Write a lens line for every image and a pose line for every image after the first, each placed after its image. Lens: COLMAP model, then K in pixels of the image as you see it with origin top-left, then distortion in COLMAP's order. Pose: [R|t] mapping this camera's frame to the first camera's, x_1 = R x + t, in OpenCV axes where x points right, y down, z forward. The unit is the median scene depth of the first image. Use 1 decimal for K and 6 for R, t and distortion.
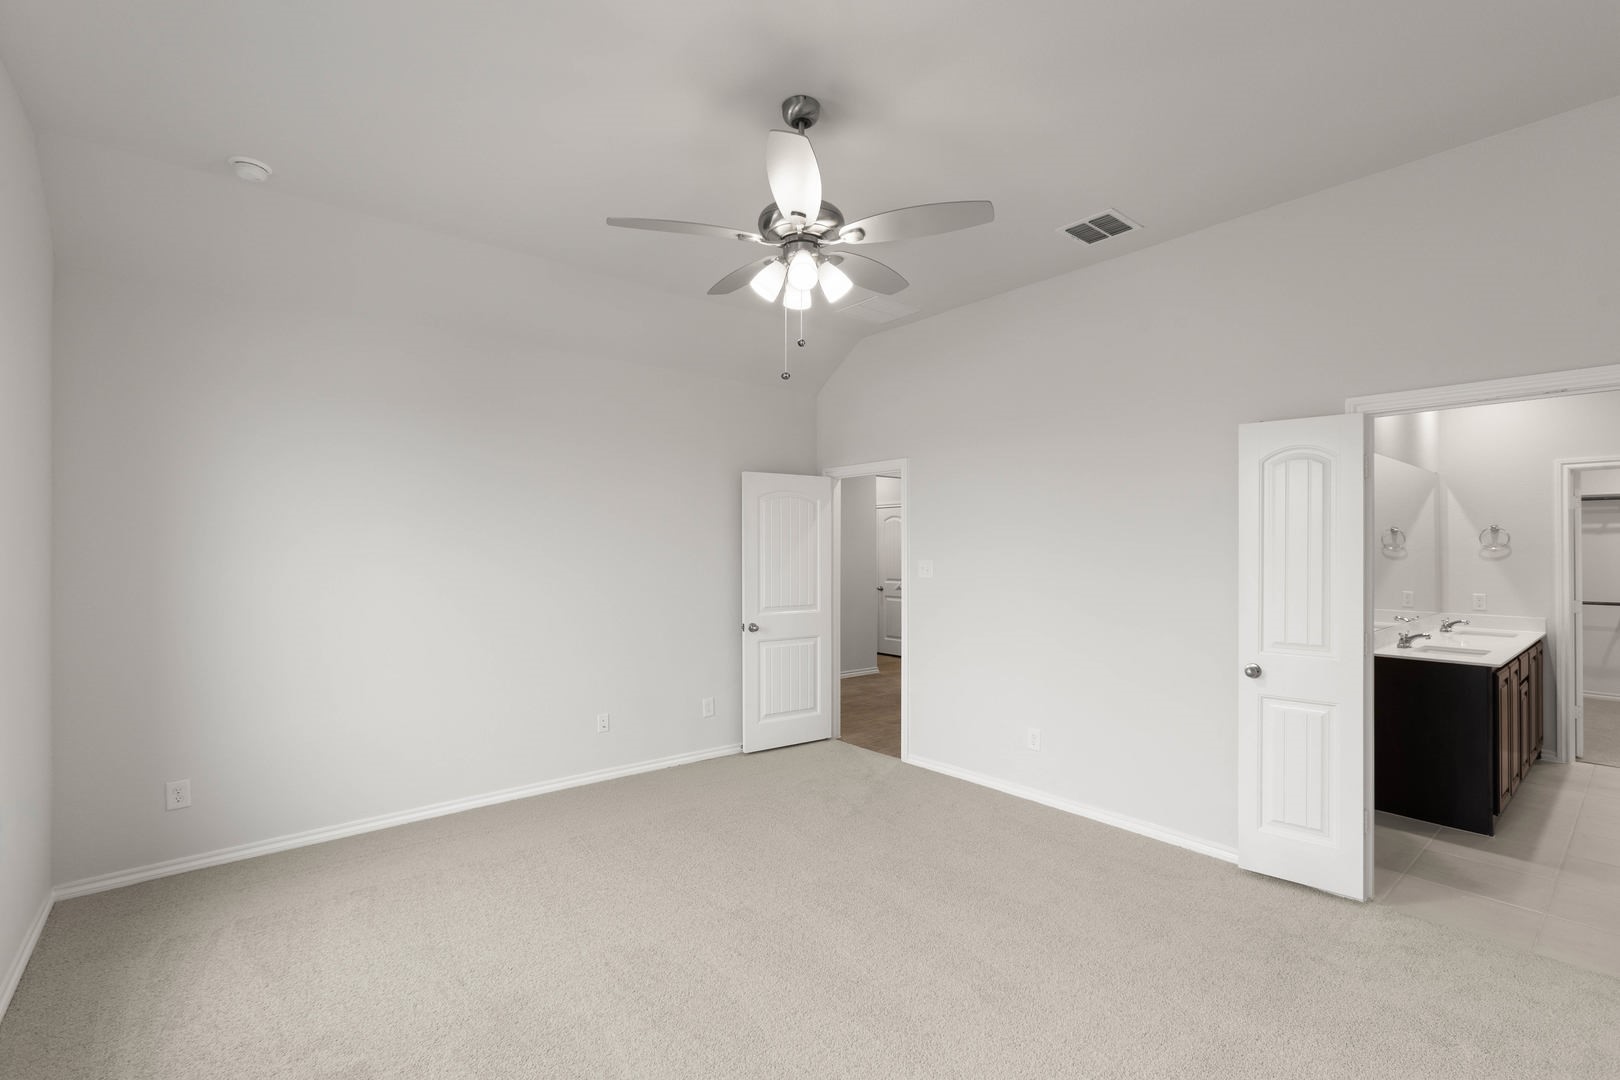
lens RADIAL K [[719.4, 0, 808.1], [0, 719.4, 538.5], [0, 0, 1]] dist [-0.011321, 0.007332]
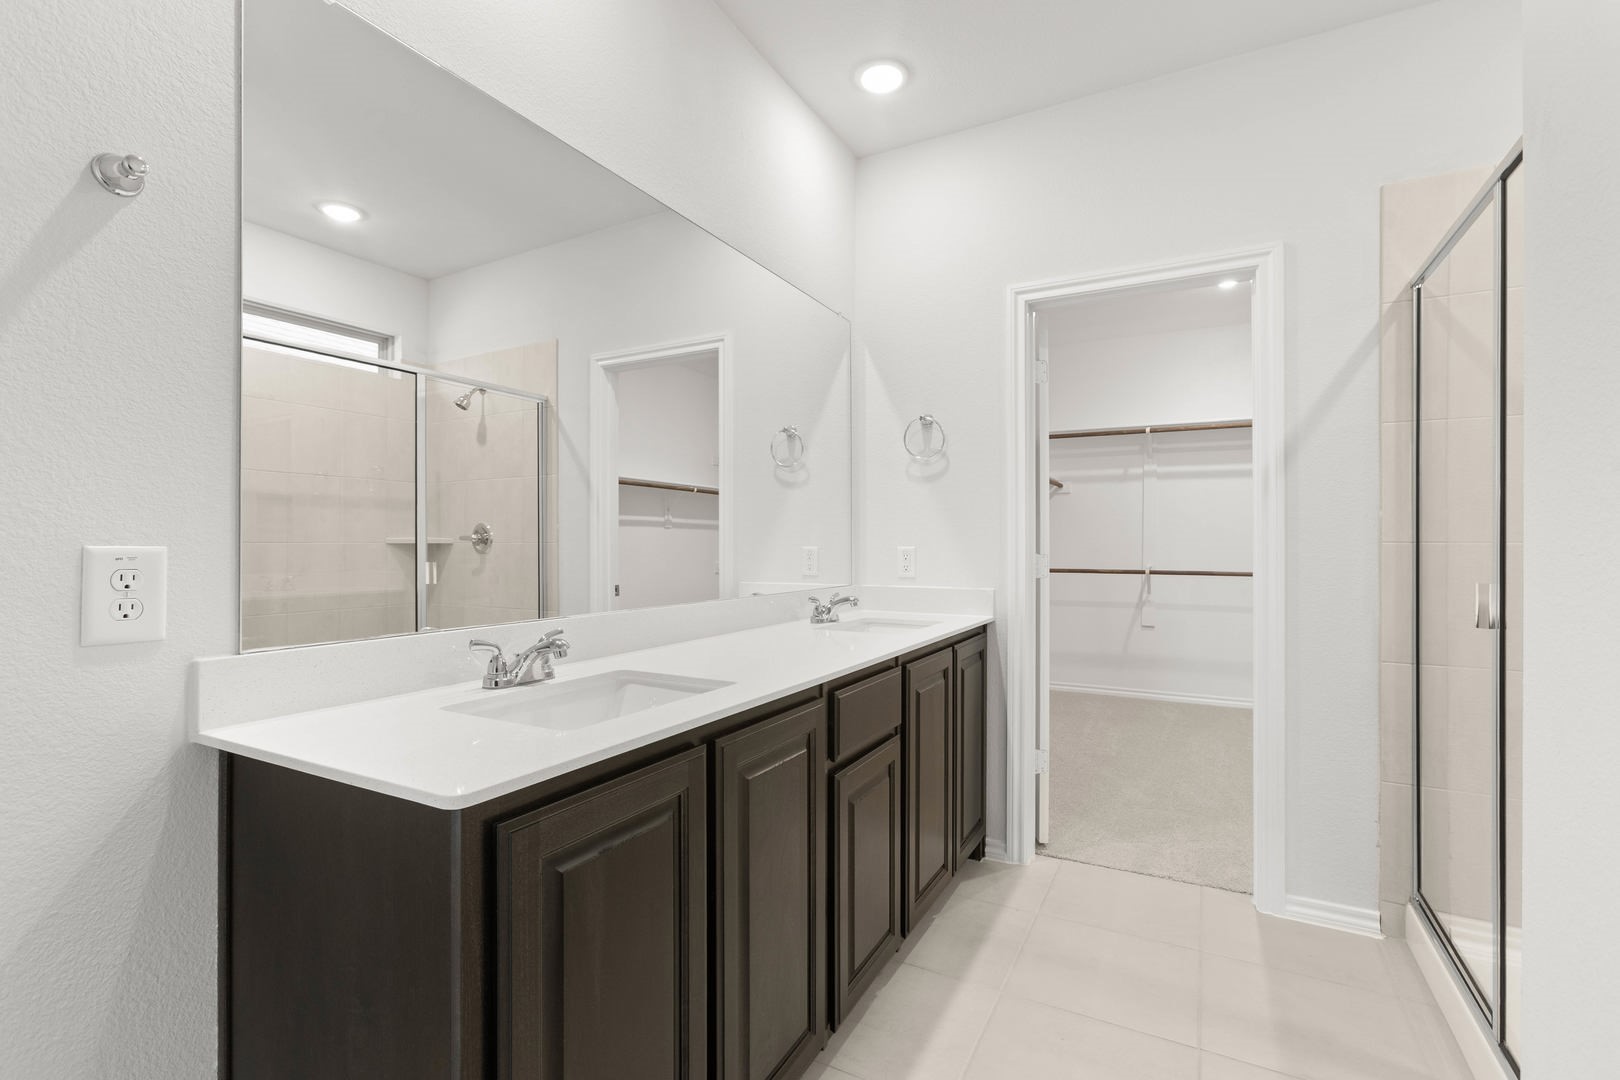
lens RADIAL K [[719.4, 0, 810.6], [0, 719.4, 535.2], [0, 0, 1]] dist [-0.011321, 0.007332]
pose [[0.879979, 0.005130, 0.474985, 0.621795], [-0.004375, 0.999987, -0.002693, 0.070687], [-0.474993, 0.000292, 0.879990, 0.564802]]
